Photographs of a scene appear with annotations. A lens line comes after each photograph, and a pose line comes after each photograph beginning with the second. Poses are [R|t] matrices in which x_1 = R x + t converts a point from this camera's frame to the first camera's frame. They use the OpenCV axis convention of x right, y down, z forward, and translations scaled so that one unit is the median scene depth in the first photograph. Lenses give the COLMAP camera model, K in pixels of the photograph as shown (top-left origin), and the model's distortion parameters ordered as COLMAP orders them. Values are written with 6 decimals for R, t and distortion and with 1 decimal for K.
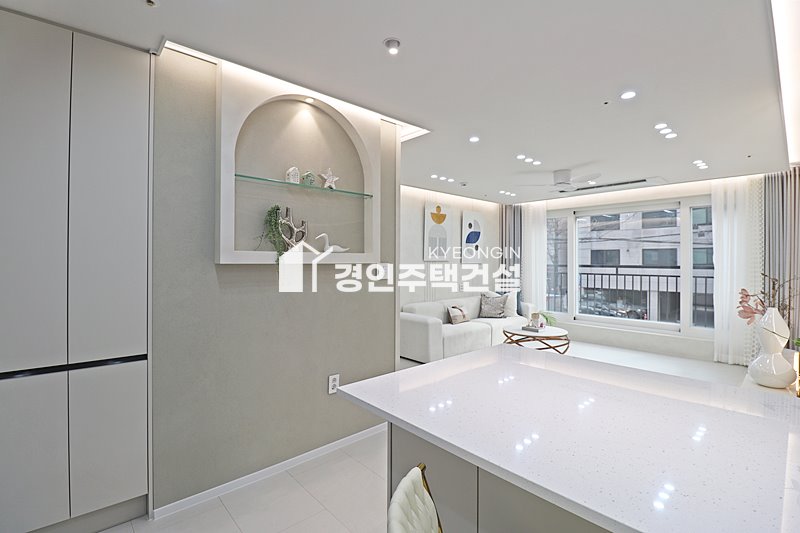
lens RADIAL K [[370.7, 0, 400.6], [0, 370.7, 259.5], [0, 0, 1]] dist [-0.004905, -0.009475]
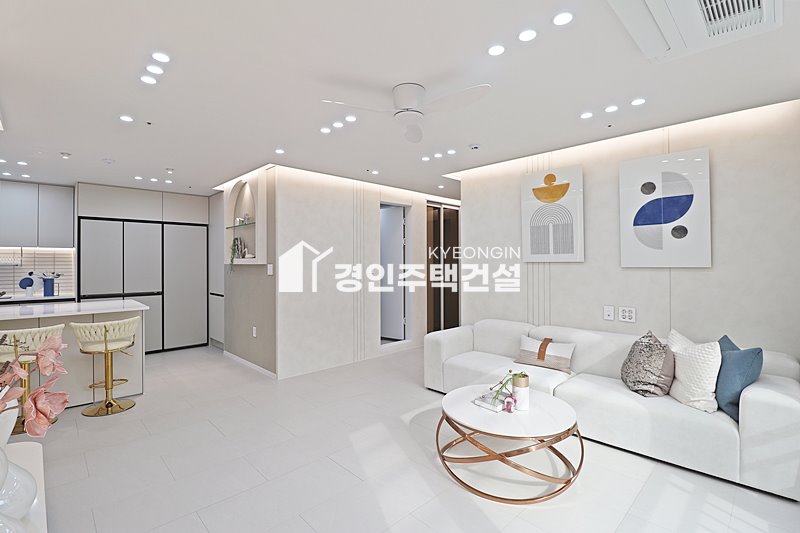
lens RADIAL K [[370.7, 0, 400.6], [0, 370.7, 259.8], [0, 0, 1]] dist [-0.004905, -0.009475]
pose [[0.014044, -0.010600, -0.999845, 0.827308], [0.006135, 0.999926, -0.010515, 0.005411], [0.999883, -0.005986, 0.014108, 0.851062]]
